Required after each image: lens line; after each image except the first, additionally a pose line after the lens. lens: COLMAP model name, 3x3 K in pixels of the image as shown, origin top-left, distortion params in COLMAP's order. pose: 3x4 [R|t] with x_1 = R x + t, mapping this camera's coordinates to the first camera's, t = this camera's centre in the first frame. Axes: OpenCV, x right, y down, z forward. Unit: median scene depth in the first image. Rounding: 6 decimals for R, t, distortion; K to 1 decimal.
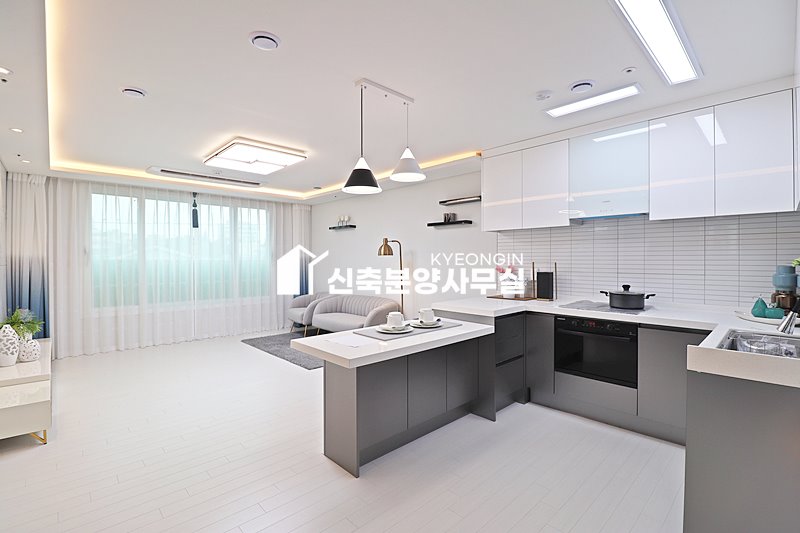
lens RADIAL K [[370.4, 0, 400.7], [0, 370.4, 260.1], [0, 0, 1]] dist [-0.008598, 0.000031]
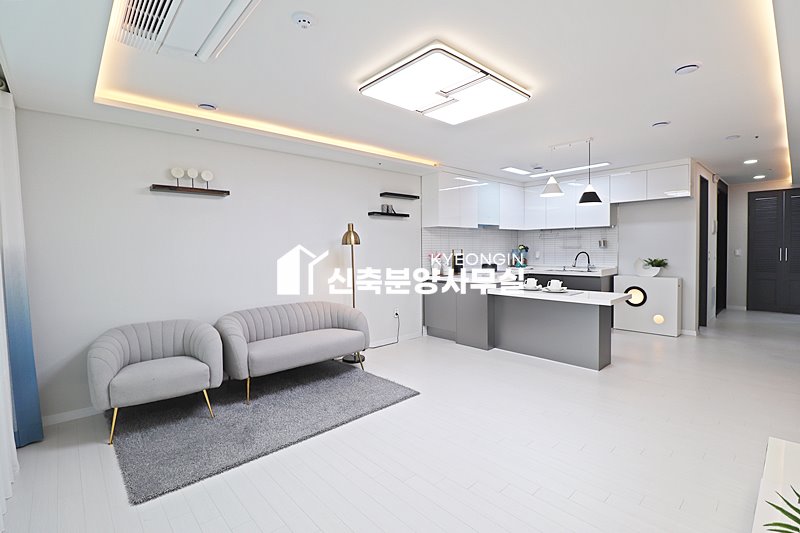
lens RADIAL K [[370.4, 0, 400.7], [0, 370.4, 260.1], [0, 0, 1]] dist [-0.008598, 0.000031]
pose [[0.022655, -0.032808, 0.999205, -1.214411], [0.014060, 0.999373, 0.032494, -0.004293], [-0.999644, 0.013312, 0.023102, 1.236369]]
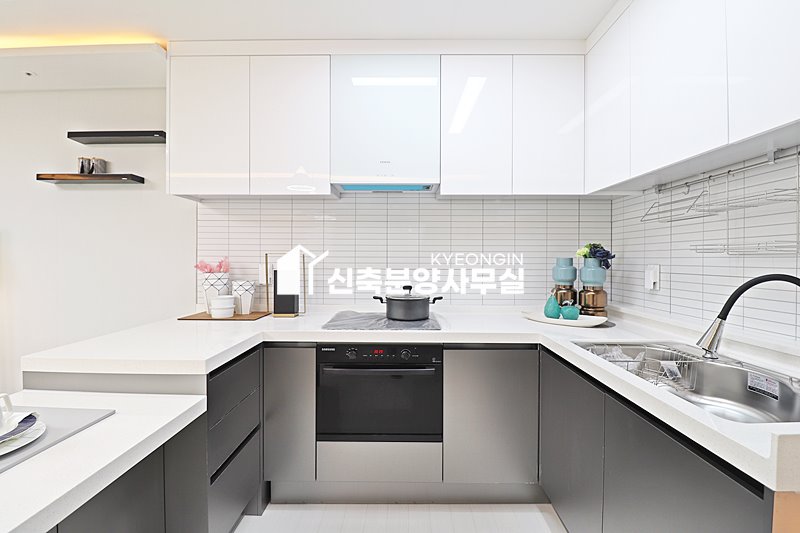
lens RADIAL K [[370.4, 0, 400.7], [0, 370.4, 260.1], [0, 0, 1]] dist [-0.008598, 0.000031]
pose [[0.696165, -0.000017, 0.717882, 0.083046], [-0.003988, 0.999984, 0.003892, 0.013499], [-0.717871, -0.005572, 0.696154, 0.444704]]
